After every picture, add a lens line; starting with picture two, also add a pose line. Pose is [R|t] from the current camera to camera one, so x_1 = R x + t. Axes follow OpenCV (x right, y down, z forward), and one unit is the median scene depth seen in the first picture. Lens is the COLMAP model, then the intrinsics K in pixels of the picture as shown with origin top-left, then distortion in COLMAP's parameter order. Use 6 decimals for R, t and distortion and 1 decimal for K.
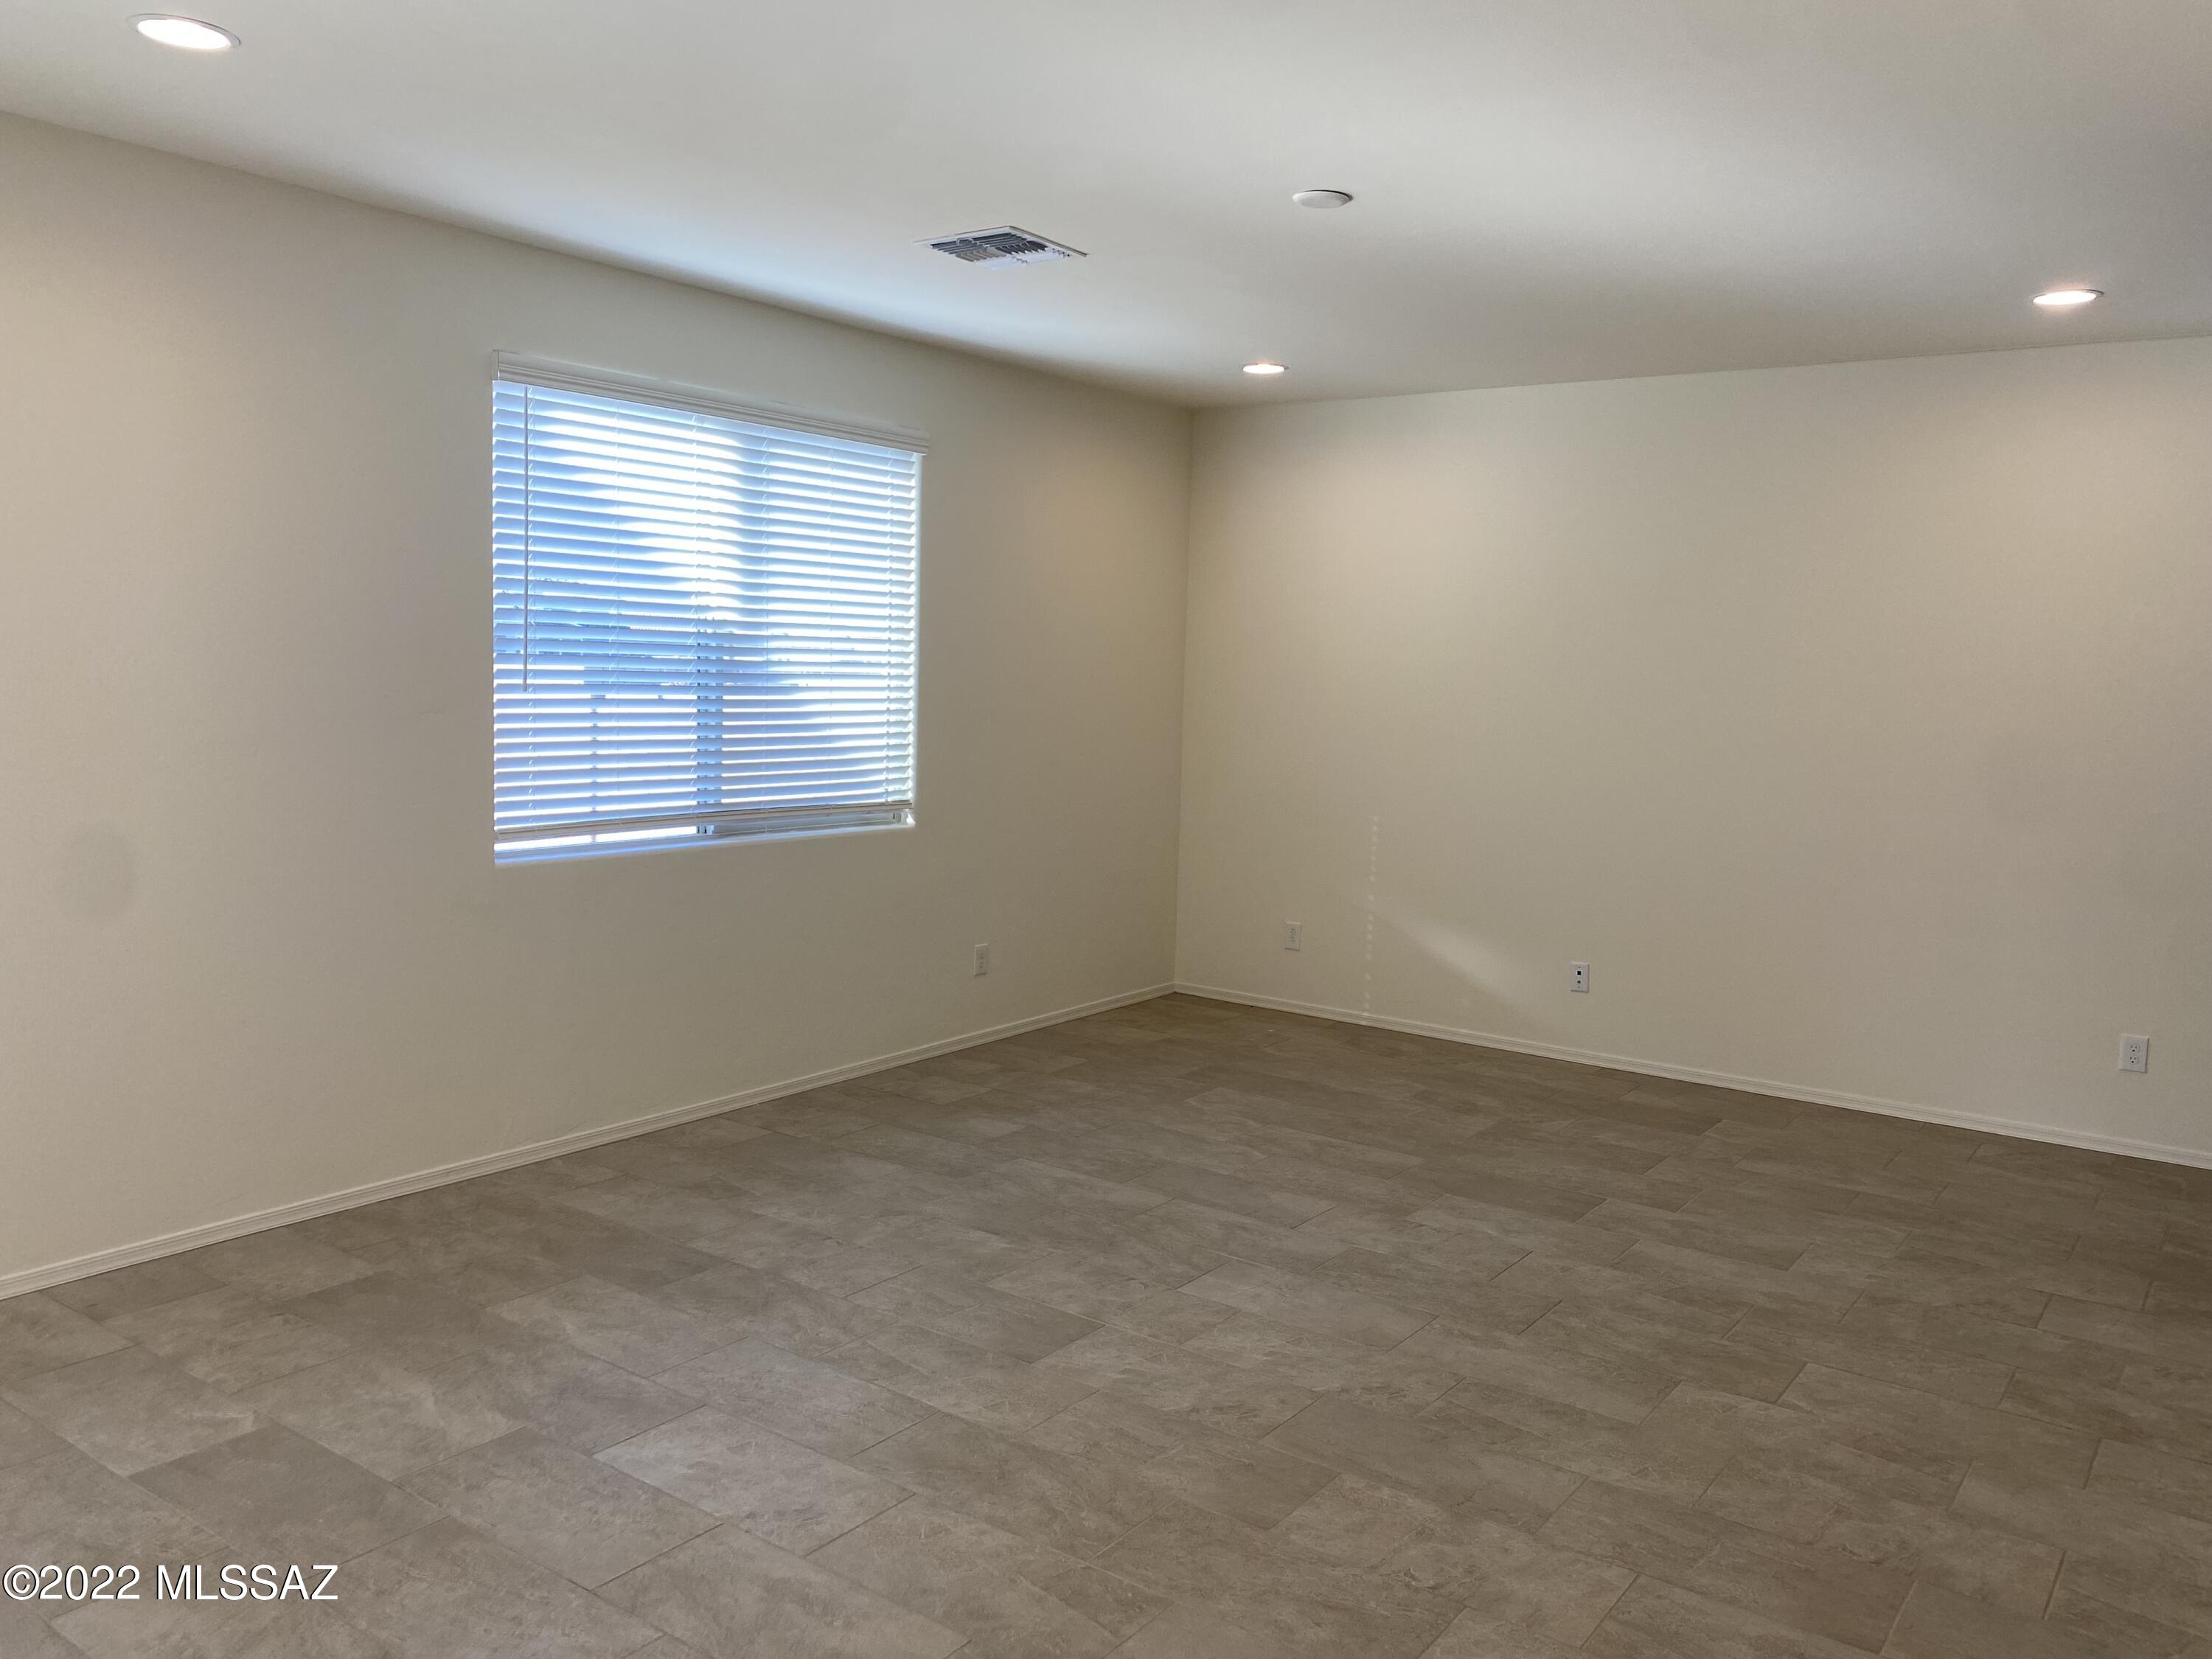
lens RADIAL K [[1682.4, 0, 1106.7], [0, 1682.4, 819.7], [0, 0, 1]] dist [0.048968, -0.054065]
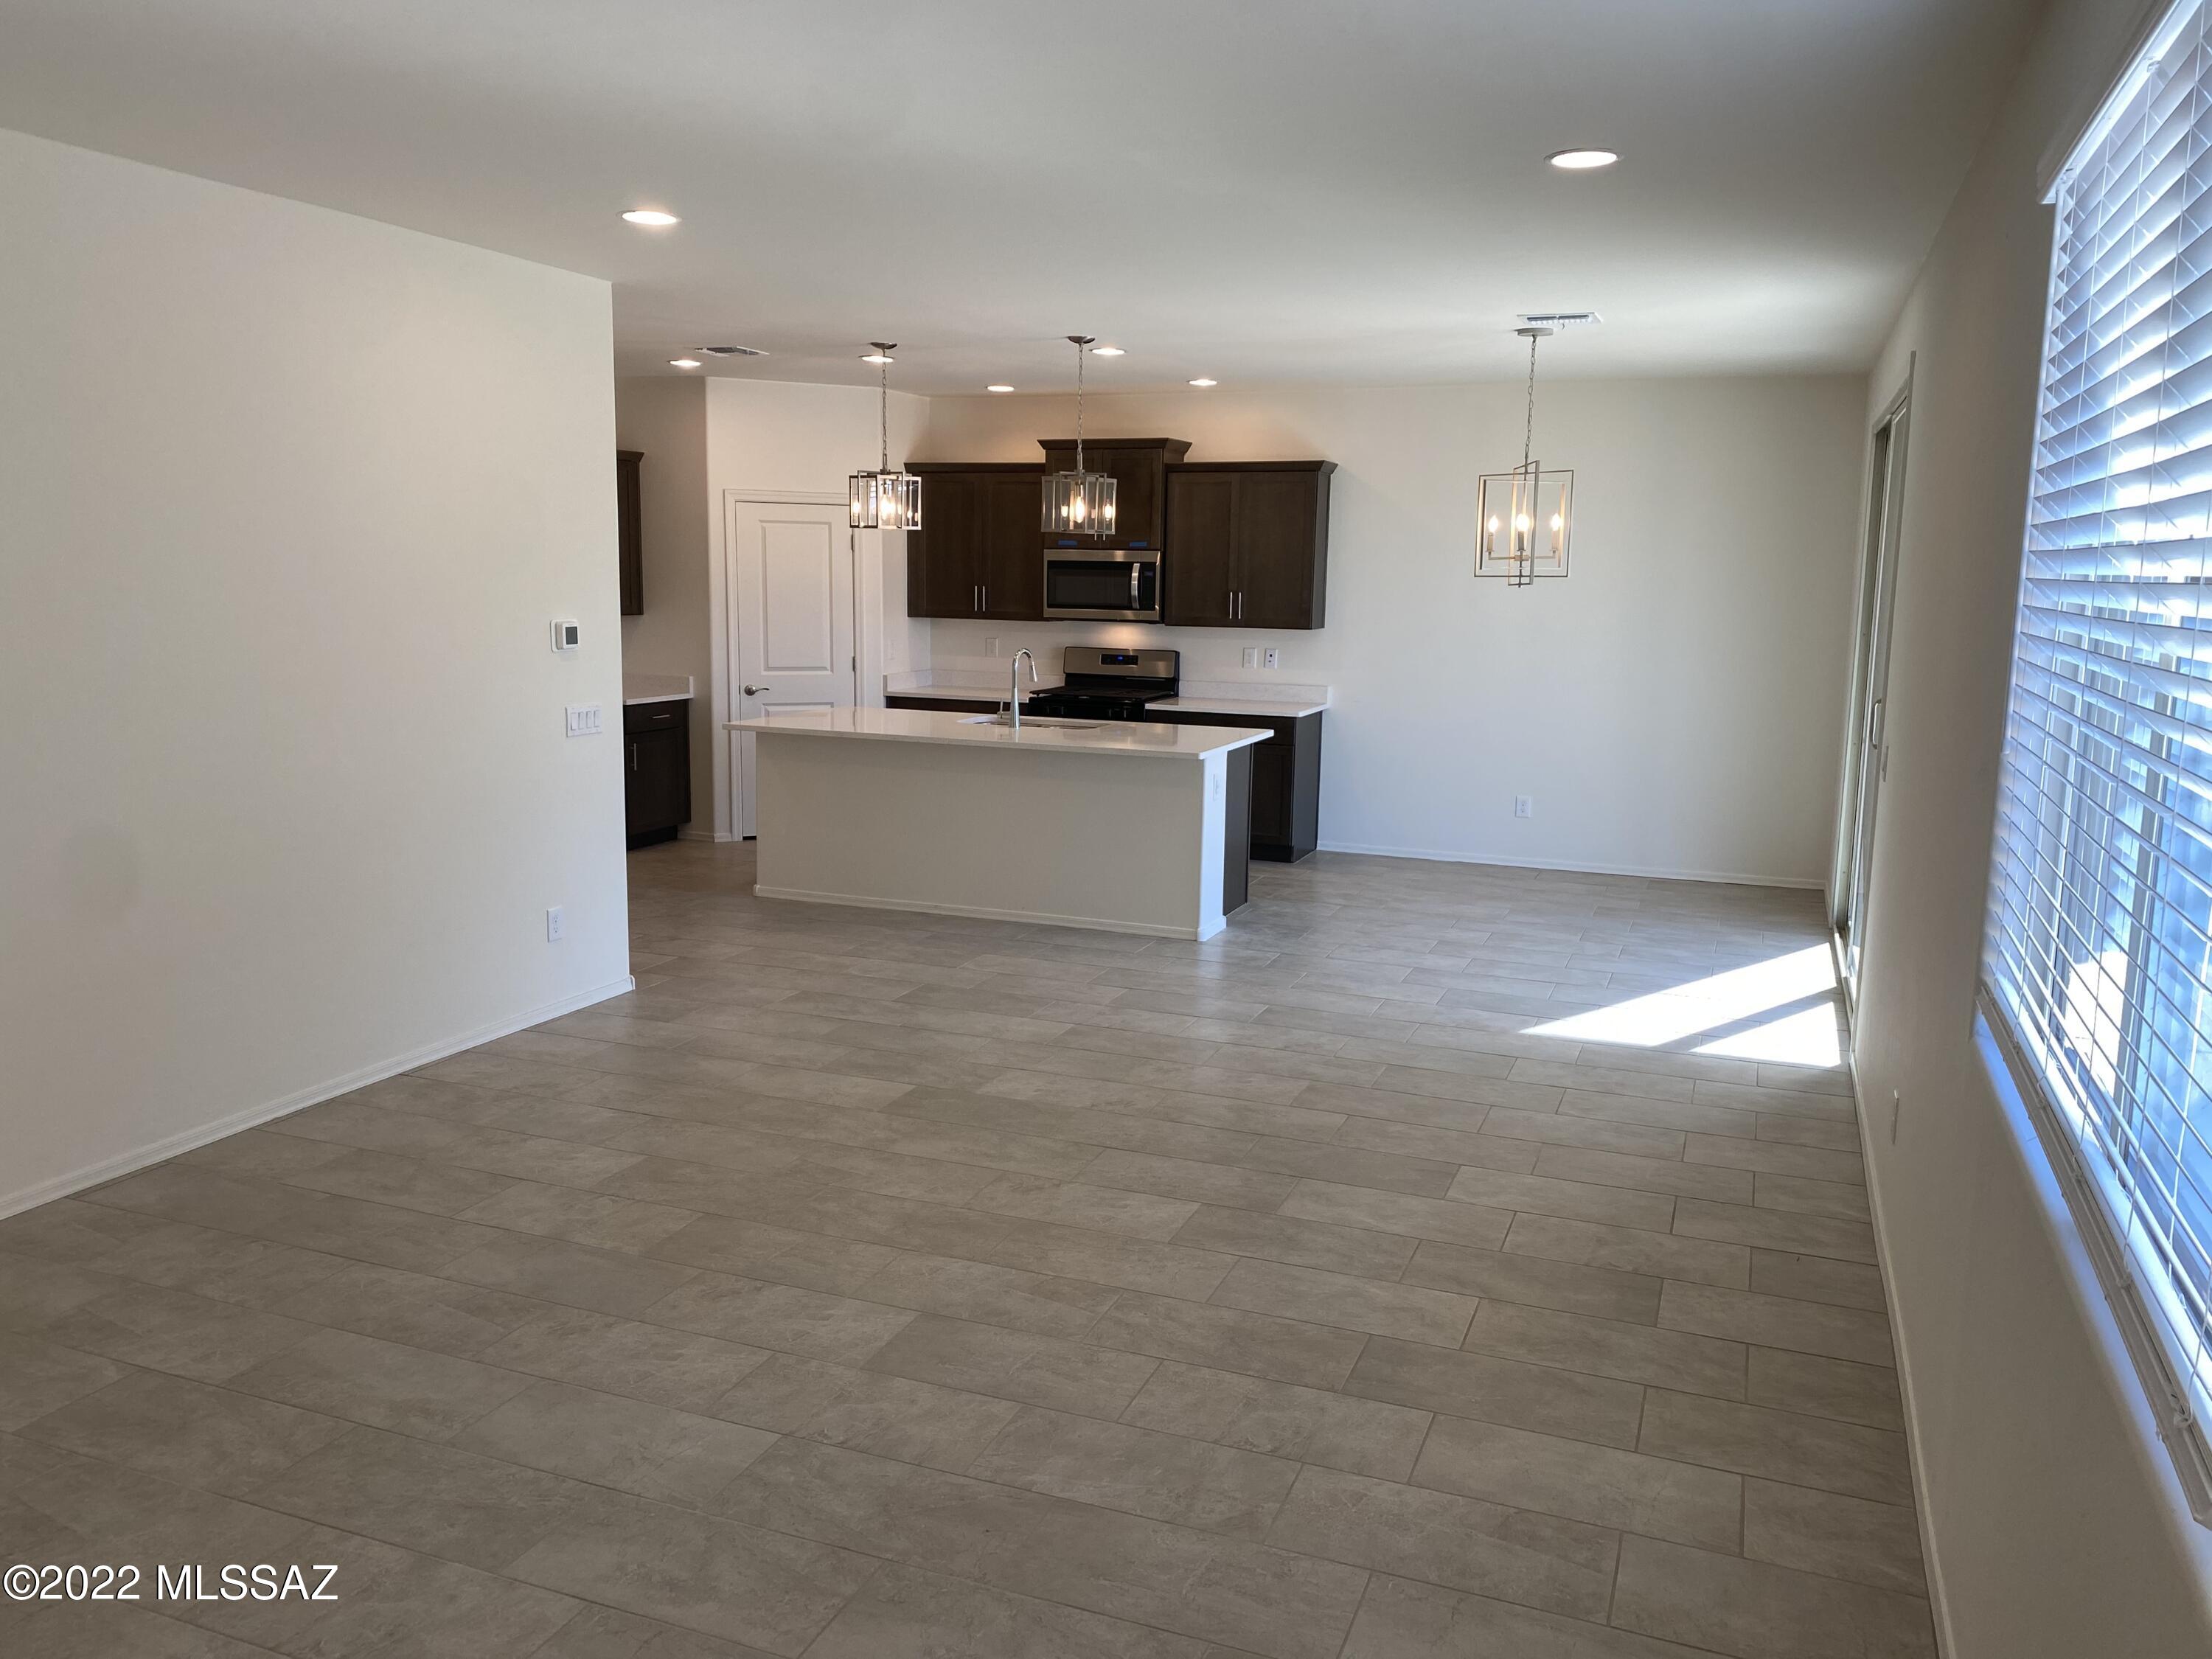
lens RADIAL K [[1682.4, 0, 1085.9], [0, 1682.4, 817.5], [0, 0, 1]] dist [0.048968, -0.054065]
pose [[-0.969353, -0.010227, -0.245459, 0.103944], [-0.070513, 0.968675, 0.238110, -0.201852], [0.235335, 0.248121, -0.939709, 1.756987]]
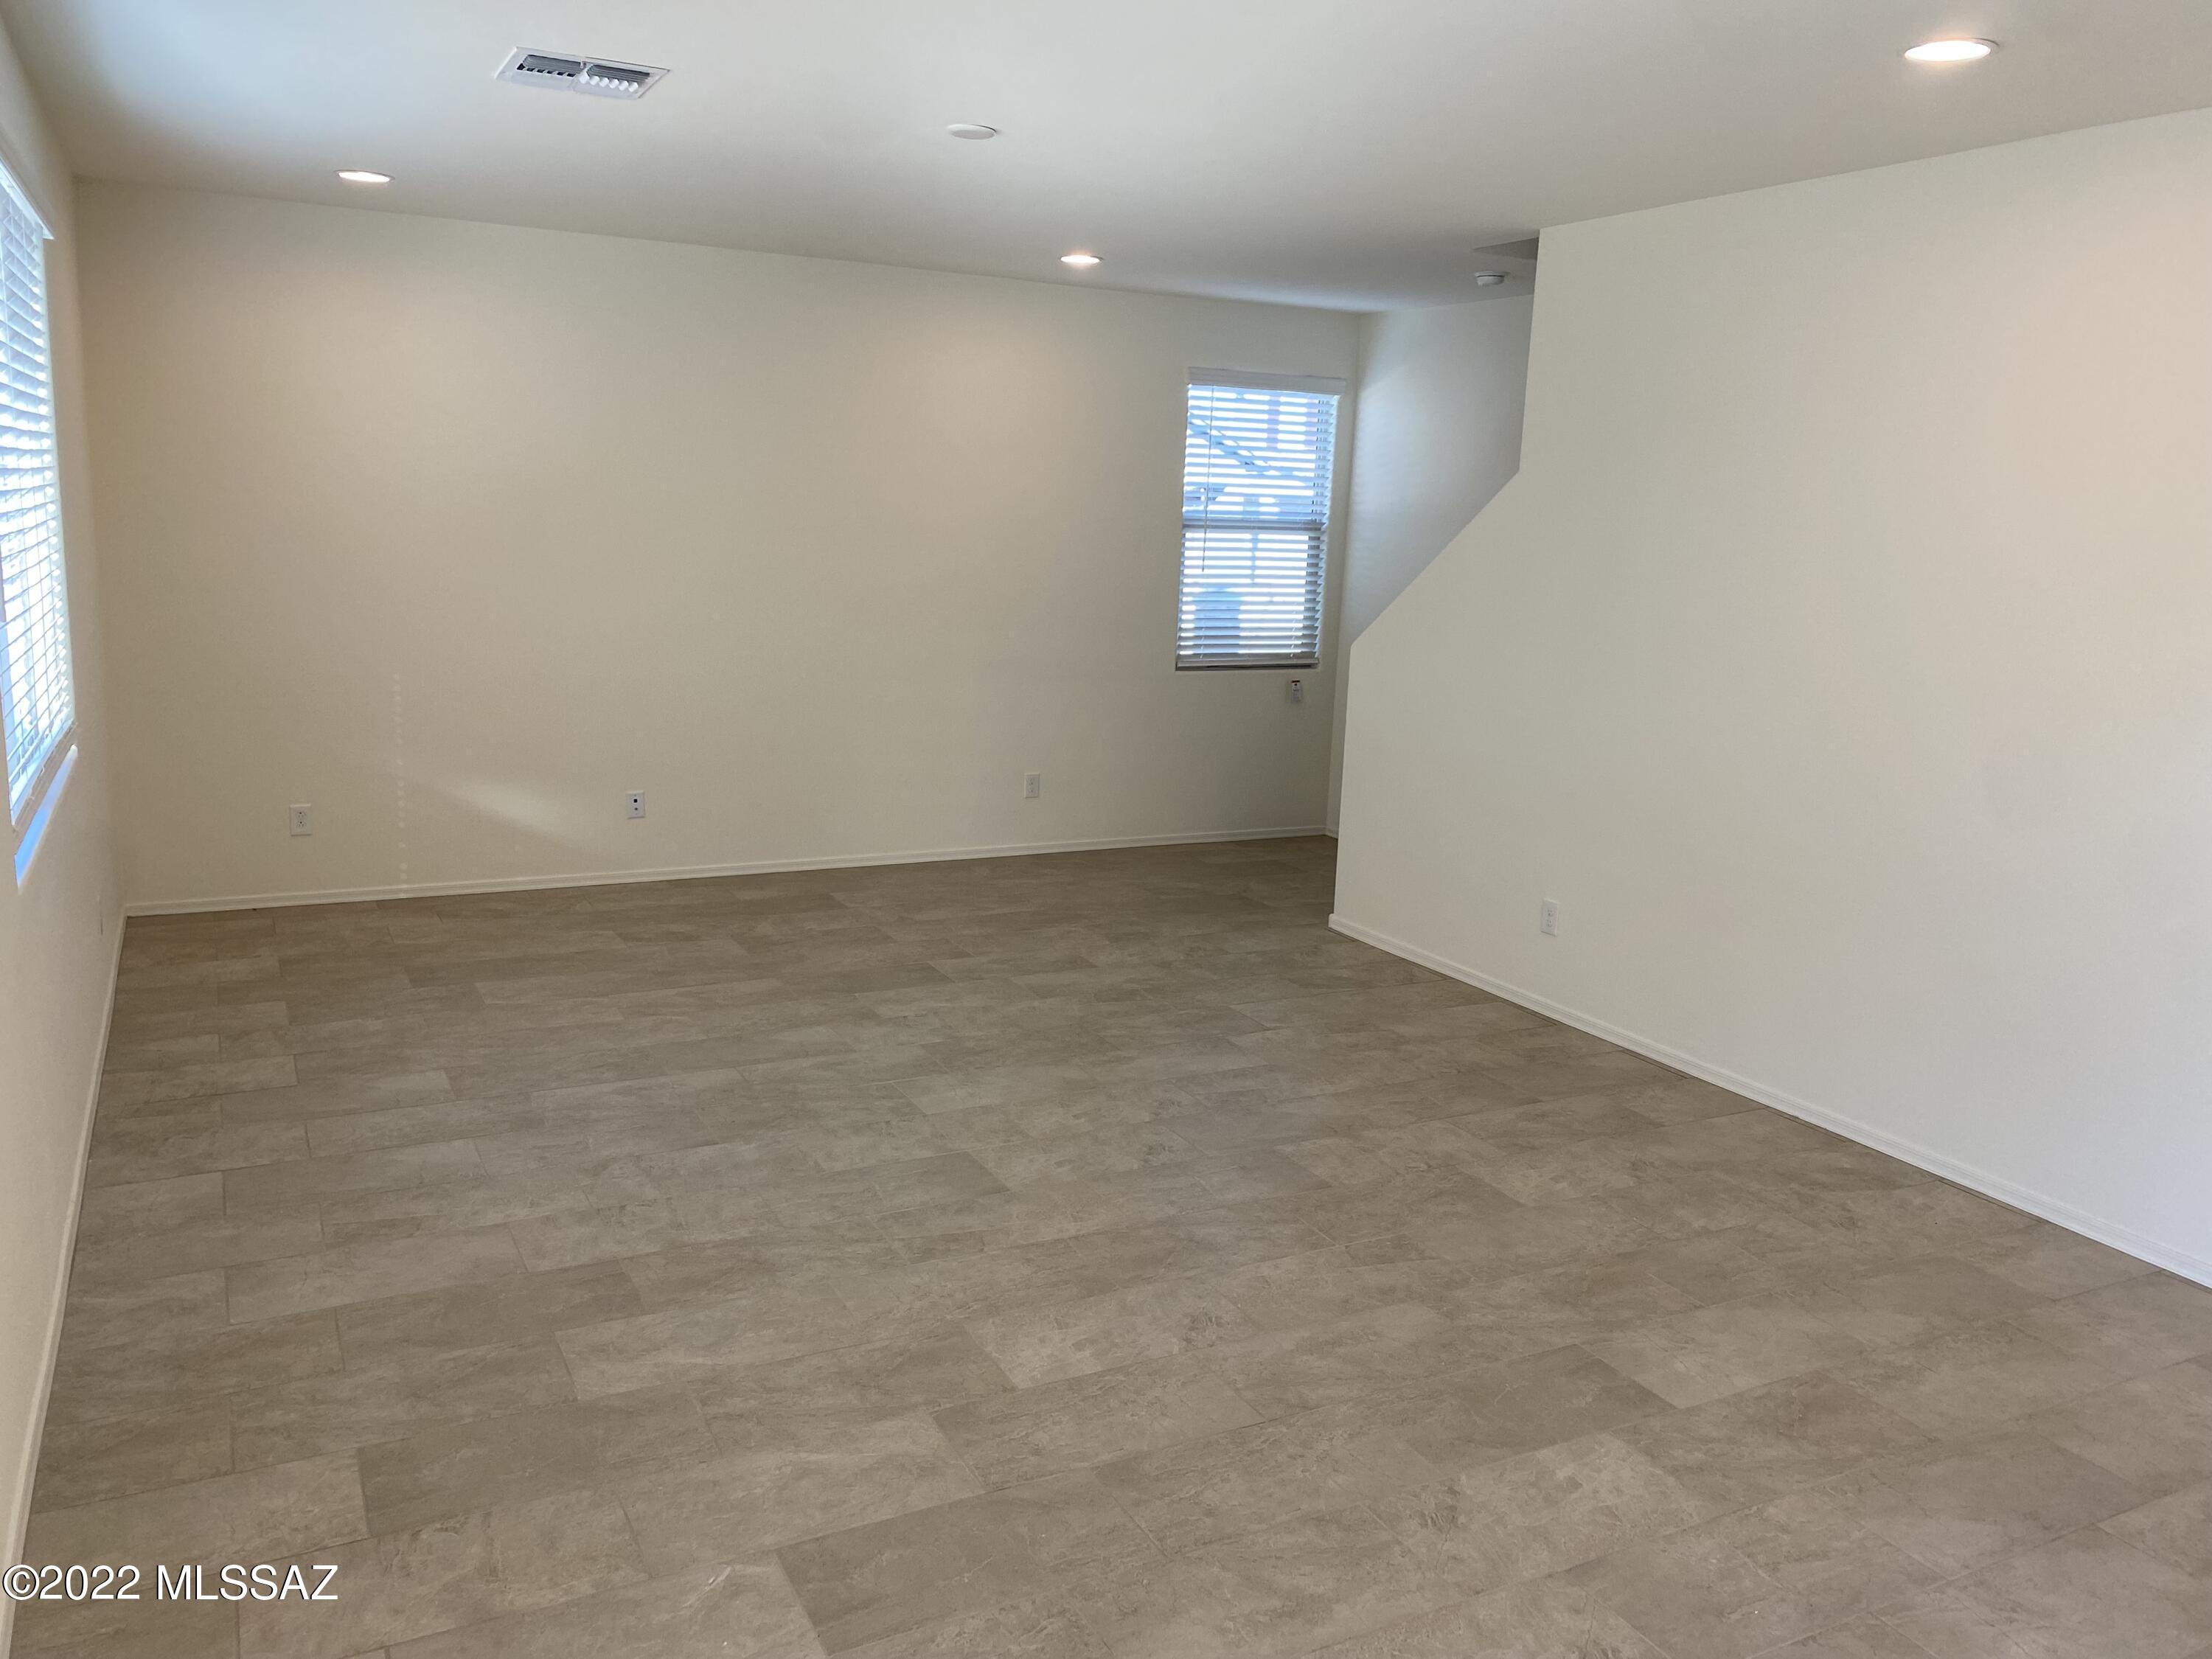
lens RADIAL K [[1682.4, 0, 1090.1], [0, 1682.4, 808.5], [0, 0, 1]] dist [0.048968, -0.054065]
pose [[0.452933, -0.173833, 0.874433, -0.884776], [0.064738, 0.984631, 0.162207, -0.100800], [-0.889191, -0.016859, 0.457226, 0.406309]]
